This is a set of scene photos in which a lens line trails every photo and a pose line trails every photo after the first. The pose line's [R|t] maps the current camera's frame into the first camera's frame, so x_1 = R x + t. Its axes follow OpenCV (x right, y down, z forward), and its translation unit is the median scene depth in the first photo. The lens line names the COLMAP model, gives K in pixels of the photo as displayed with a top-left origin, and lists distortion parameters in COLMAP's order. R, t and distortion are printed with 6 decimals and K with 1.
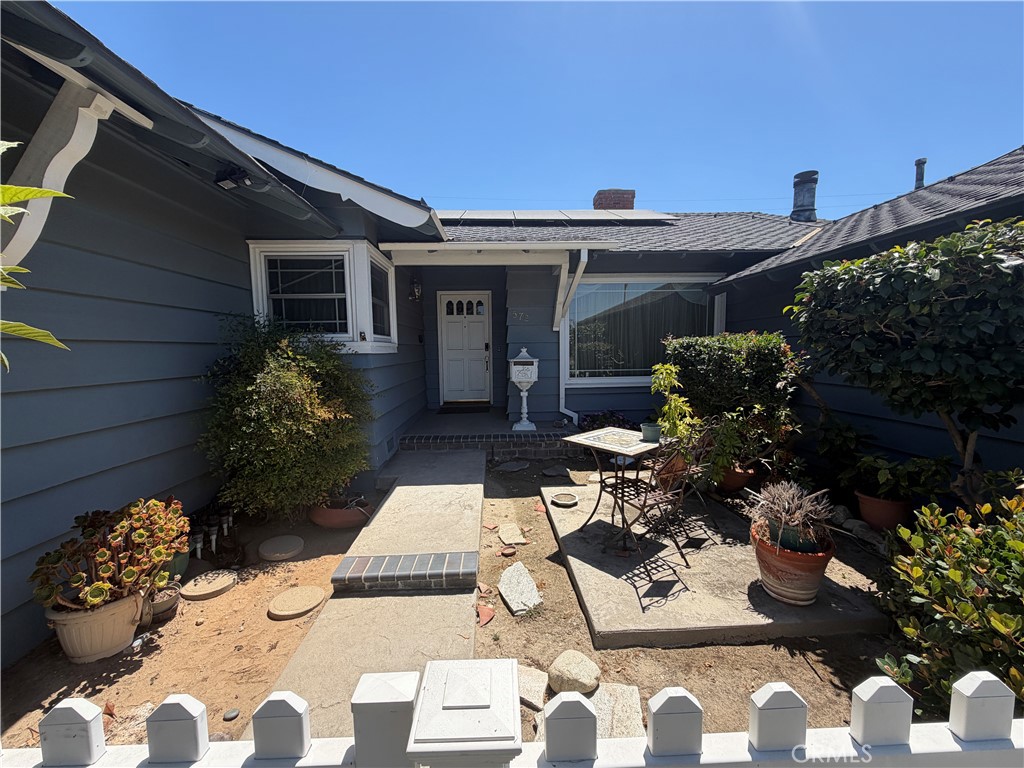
lens RADIAL K [[408.7, 0, 507.6], [0, 408.7, 382.5], [0, 0, 1]] dist [-0.002172, 0.000381]
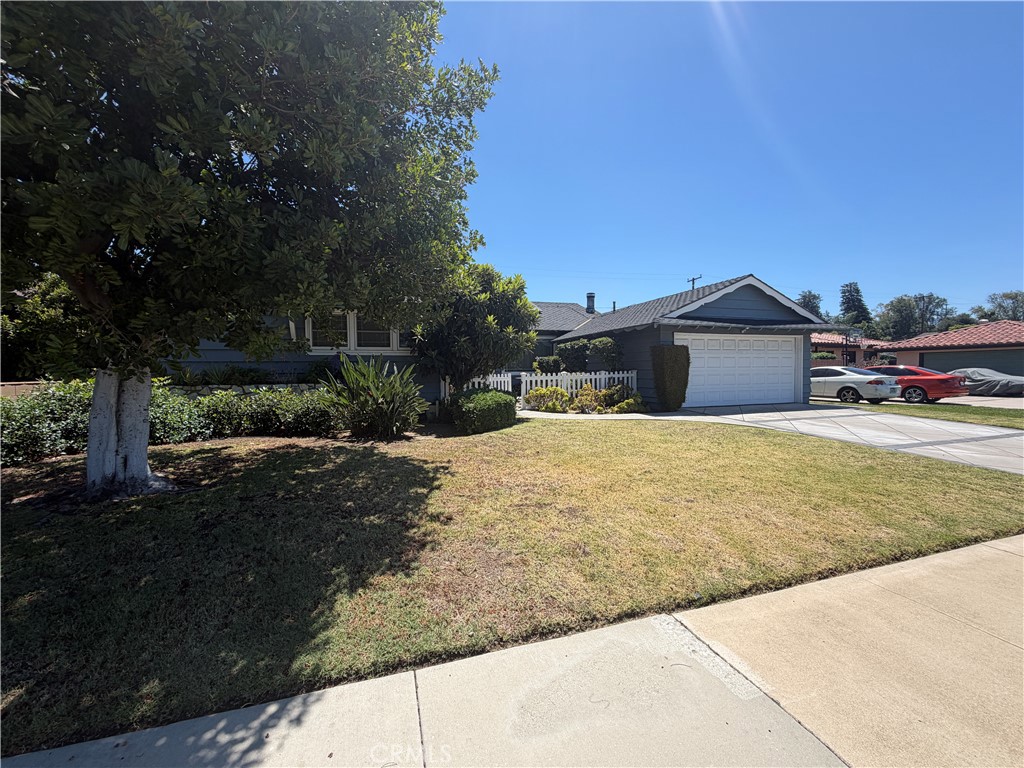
lens RADIAL K [[408.7, 0, 512.4], [0, 408.7, 382.8], [0, 0, 1]] dist [-0.002172, 0.000381]
pose [[0.959933, -0.002111, 0.280222, -0.855159], [0.018955, 0.998170, -0.057414, 0.330549], [-0.279589, 0.060425, 0.958217, -2.461461]]
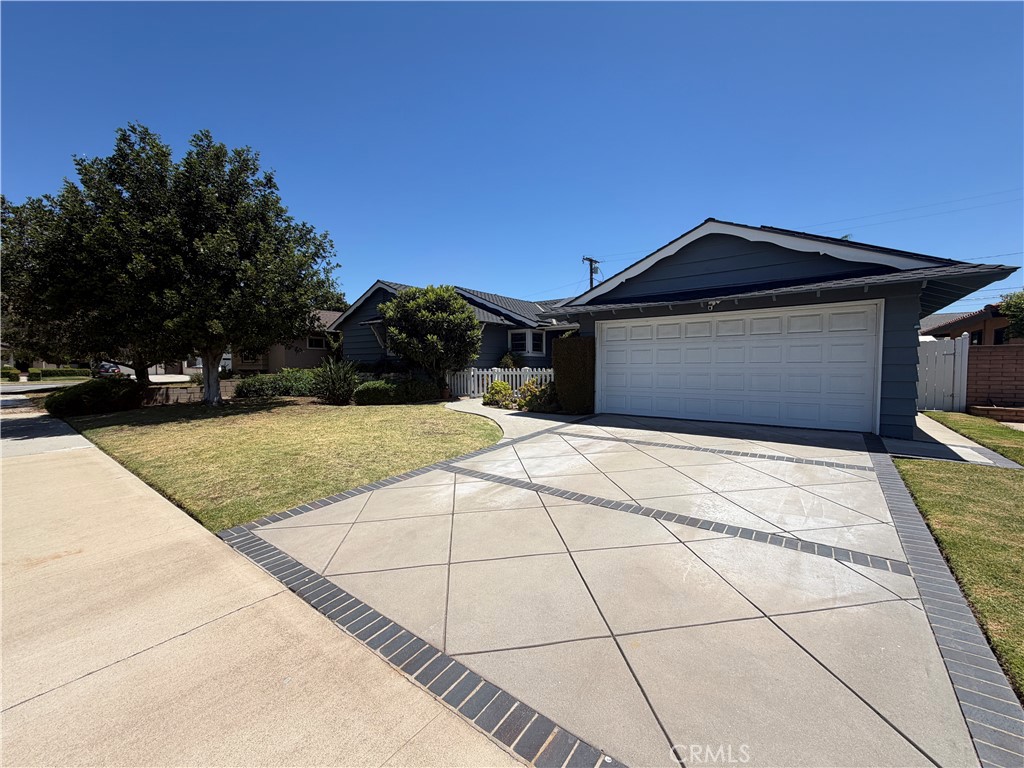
lens RADIAL K [[408.7, 0, 508.3], [0, 408.7, 381.2], [0, 0, 1]] dist [-0.002172, 0.000381]
pose [[0.766518, 0.037398, -0.641133, 2.060397], [-0.064074, 0.997775, -0.018403, 0.259435], [0.639019, 0.055186, 0.767209, -2.176906]]
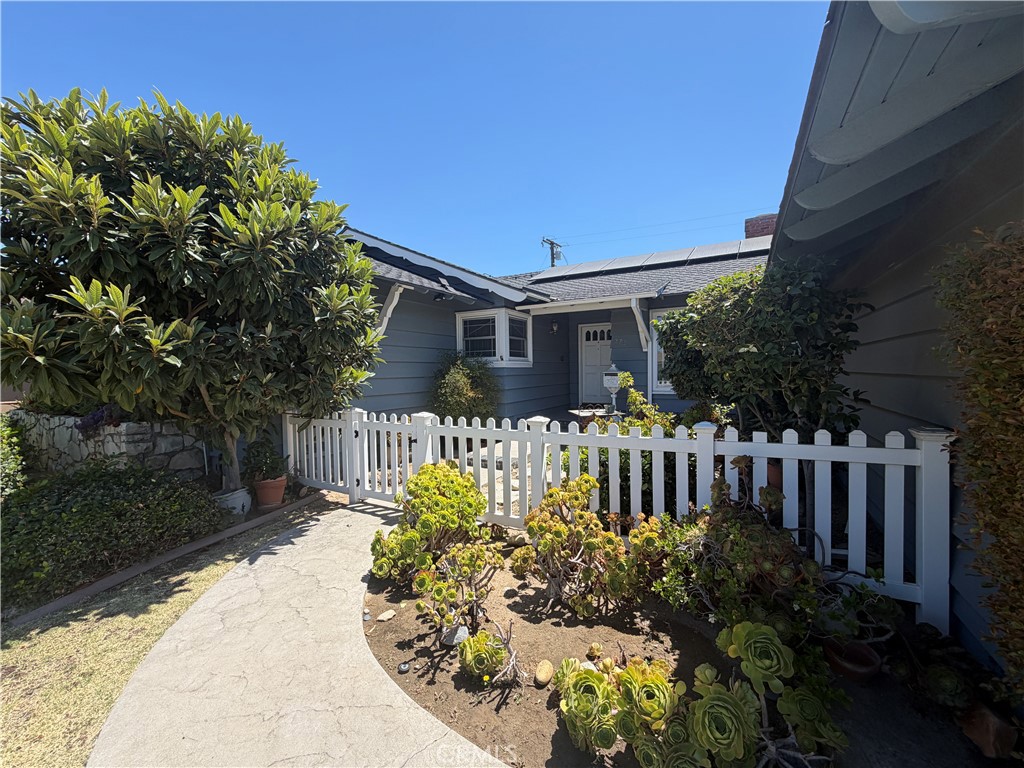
lens RADIAL K [[408.7, 0, 506.7], [0, 408.7, 380.1], [0, 0, 1]] dist [-0.002172, 0.000381]
pose [[0.848876, 0.013036, -0.528432, 0.651448], [-0.040356, 0.998376, -0.040199, 0.061458], [0.527050, 0.055449, 0.848023, -0.571288]]
